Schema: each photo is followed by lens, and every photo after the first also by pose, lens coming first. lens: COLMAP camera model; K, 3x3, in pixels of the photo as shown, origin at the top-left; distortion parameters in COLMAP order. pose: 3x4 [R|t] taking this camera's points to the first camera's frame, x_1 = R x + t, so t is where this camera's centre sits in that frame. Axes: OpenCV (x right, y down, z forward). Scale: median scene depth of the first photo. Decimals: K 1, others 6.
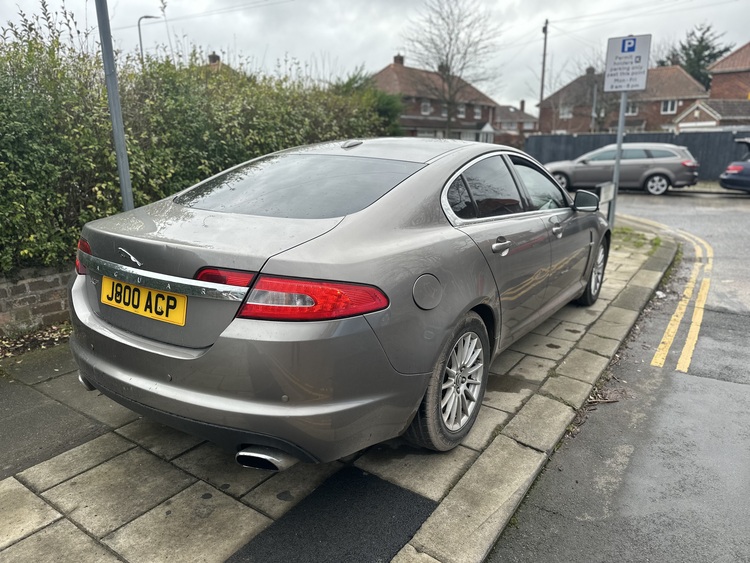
lens RADIAL K [[529.5, 0, 375.0], [0, 529.5, 281.5], [0, 0, 1]] dist [0.032799, -0.046227]
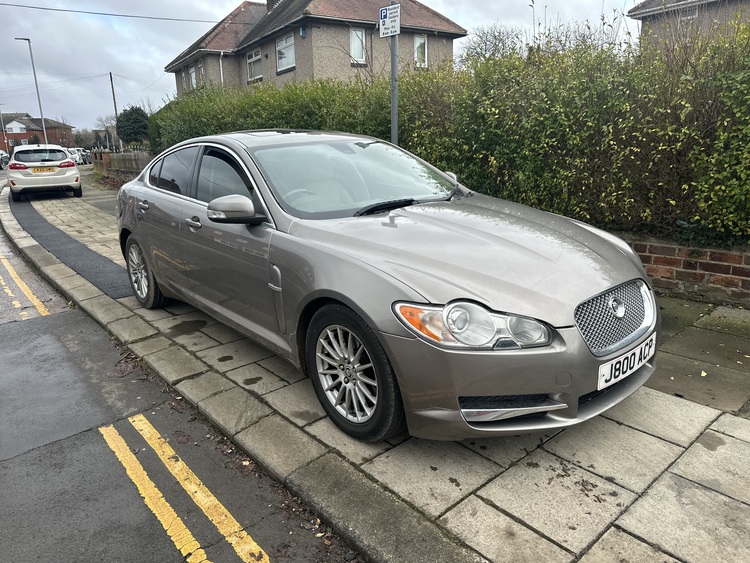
lens RADIAL K [[529.5, 0, 375.0], [0, 529.5, 281.5], [0, 0, 1]] dist [0.032799, -0.046227]
pose [[-0.266968, 0.247280, -0.931440, 0.213711], [-0.207139, 0.929205, 0.306057, -0.065397], [0.941181, 0.274645, -0.196847, 0.274260]]
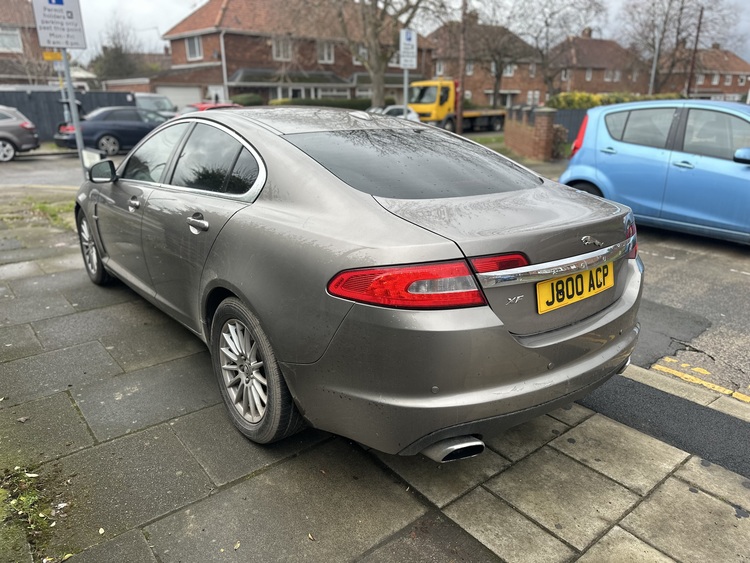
lens RADIAL K [[534.8, 0, 377.4], [0, 534.8, 285.1], [0, 0, 1]] dist [-0.000971, -0.004297]
pose [[0.288353, -0.303356, 0.908200, -0.150706], [0.232074, 0.942349, 0.241079, -0.030221], [-0.928975, 0.141254, 0.342130, 0.105358]]
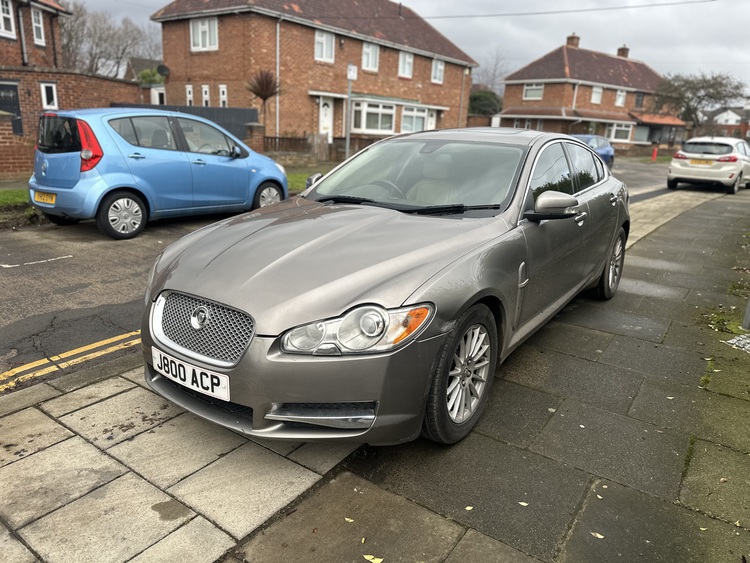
lens RADIAL K [[529.5, 0, 375.0], [0, 529.5, 281.5], [0, 0, 1]] dist [0.032799, -0.046227]
pose [[-0.998716, -0.048413, 0.014887, 0.050526], [-0.034453, 0.864775, 0.500976, -0.100726], [-0.037128, 0.499820, -0.865333, 0.397583]]
